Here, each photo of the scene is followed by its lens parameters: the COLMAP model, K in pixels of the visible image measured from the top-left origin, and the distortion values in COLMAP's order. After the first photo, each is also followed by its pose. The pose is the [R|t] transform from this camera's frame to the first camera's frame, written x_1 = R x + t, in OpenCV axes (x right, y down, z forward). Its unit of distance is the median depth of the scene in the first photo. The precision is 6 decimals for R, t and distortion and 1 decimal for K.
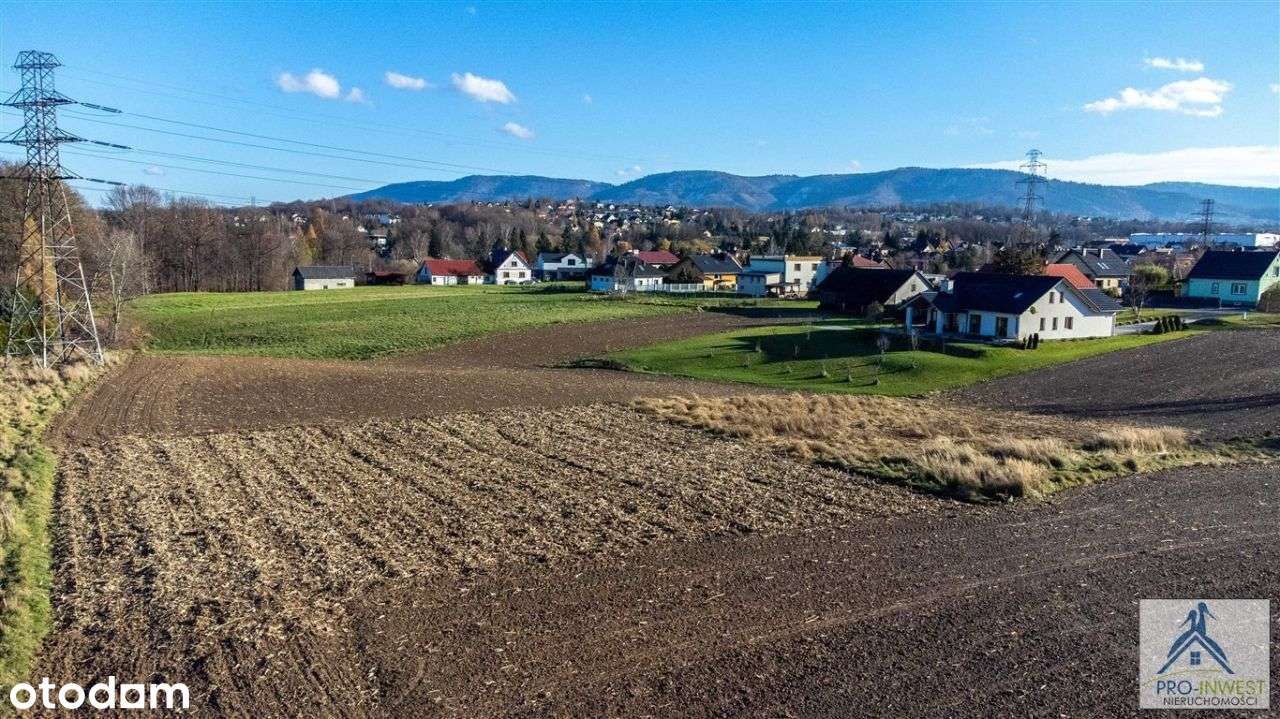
lens RADIAL K [[952.1, 0, 640.0], [0, 952.1, 359.5], [0, 0, 1]] dist [0.052165, 0.008295]
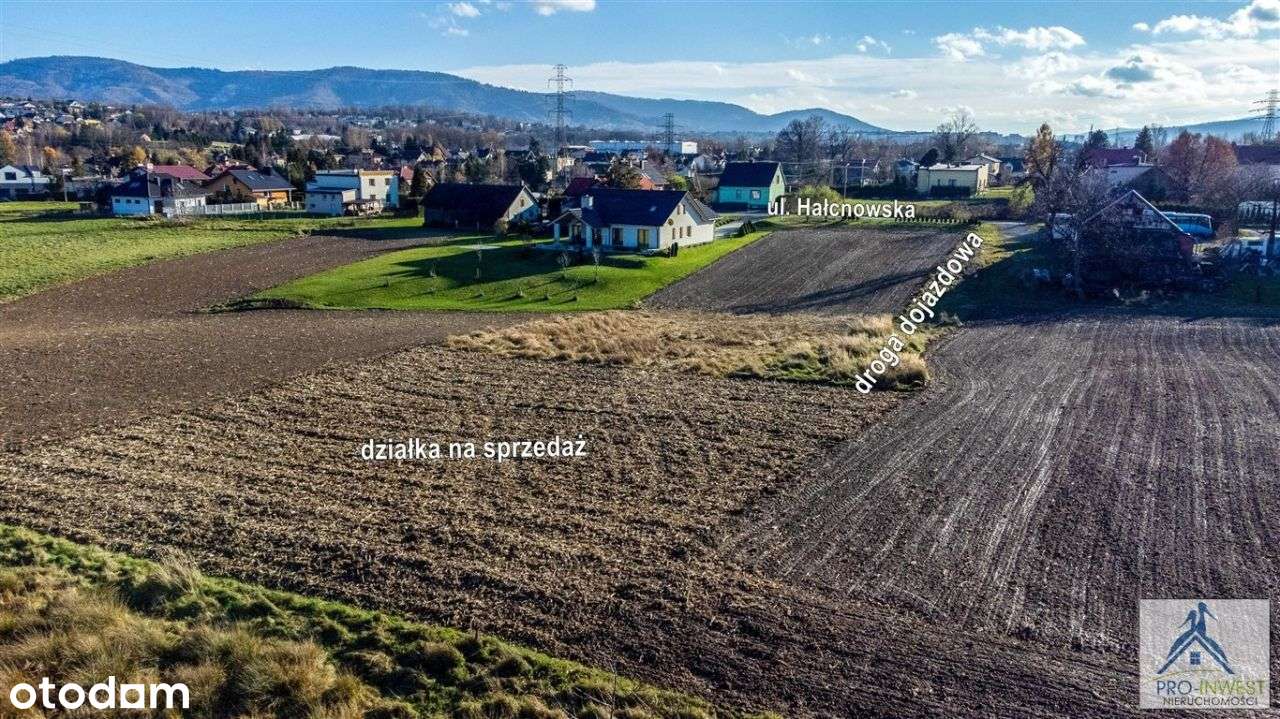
lens RADIAL K [[967.7, 0, 640.0], [0, 967.7, 359.5], [0, 0, 1]] dist [0.055653, 0.005878]
pose [[0.851089, -0.119006, 0.511357, -0.124944], [0.070682, 0.991077, 0.113008, -0.012534], [-0.520243, -0.060036, 0.851906, 0.022279]]
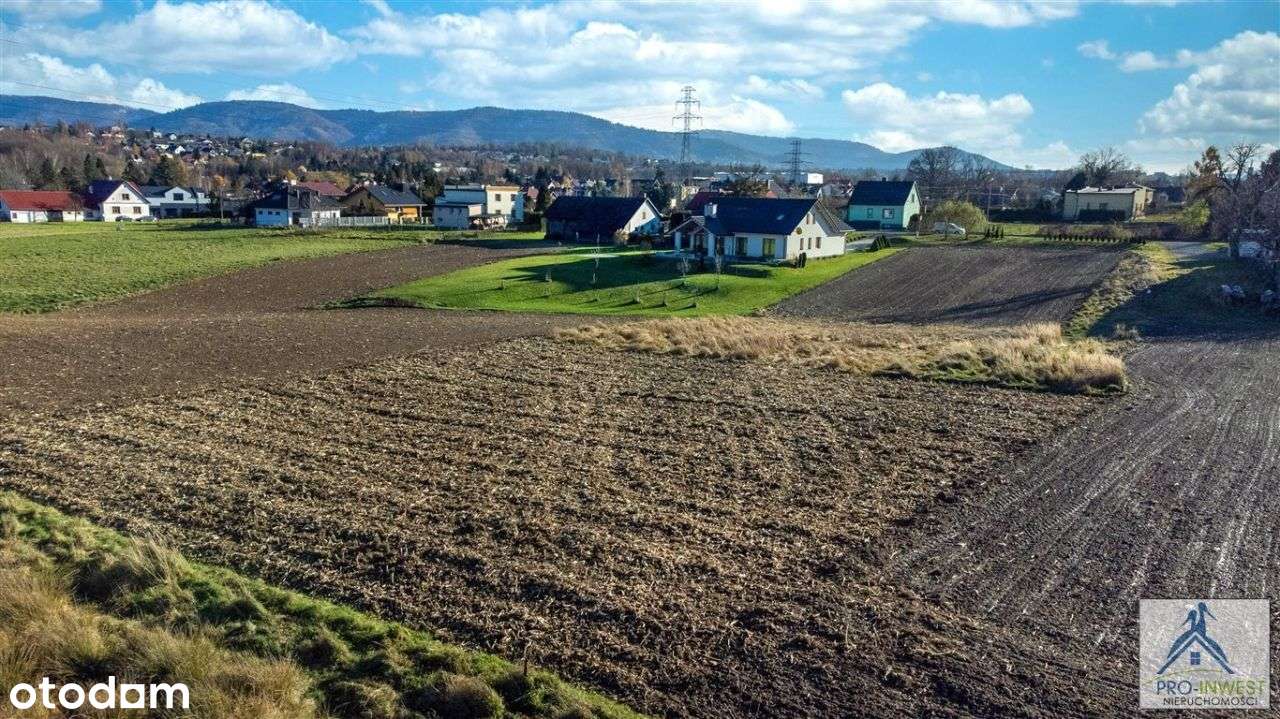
lens RADIAL K [[952.1, 0, 640.0], [0, 952.1, 359.5], [0, 0, 1]] dist [0.052165, 0.008295]
pose [[0.910904, -0.074880, 0.405767, -0.106138], [0.049652, 0.996142, 0.072362, 0.002979], [-0.409620, -0.045768, 0.911107, 0.059261]]
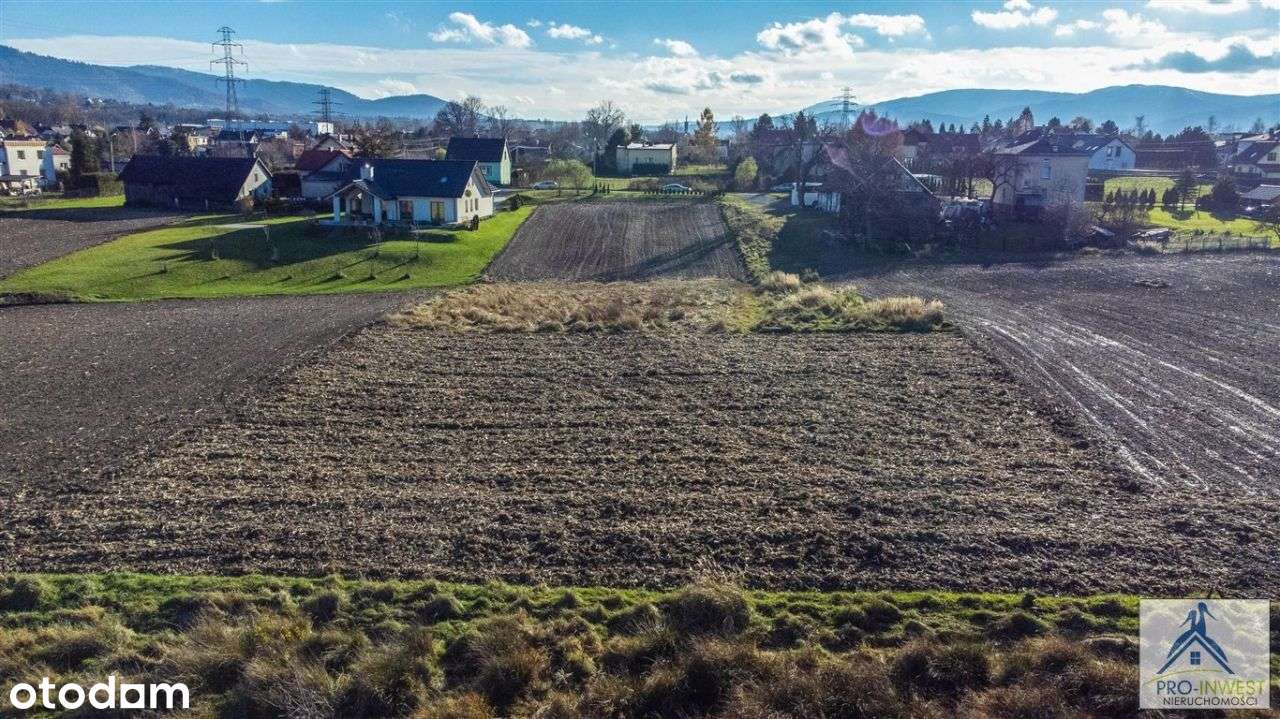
lens RADIAL K [[952.1, 0, 640.0], [0, 952.1, 359.5], [0, 0, 1]] dist [0.052165, 0.008295]
pose [[0.587283, -0.187994, 0.787247, -0.195102], [0.096840, 0.981985, 0.162255, -0.013338], [-0.803568, -0.019053, 0.594908, 0.119418]]
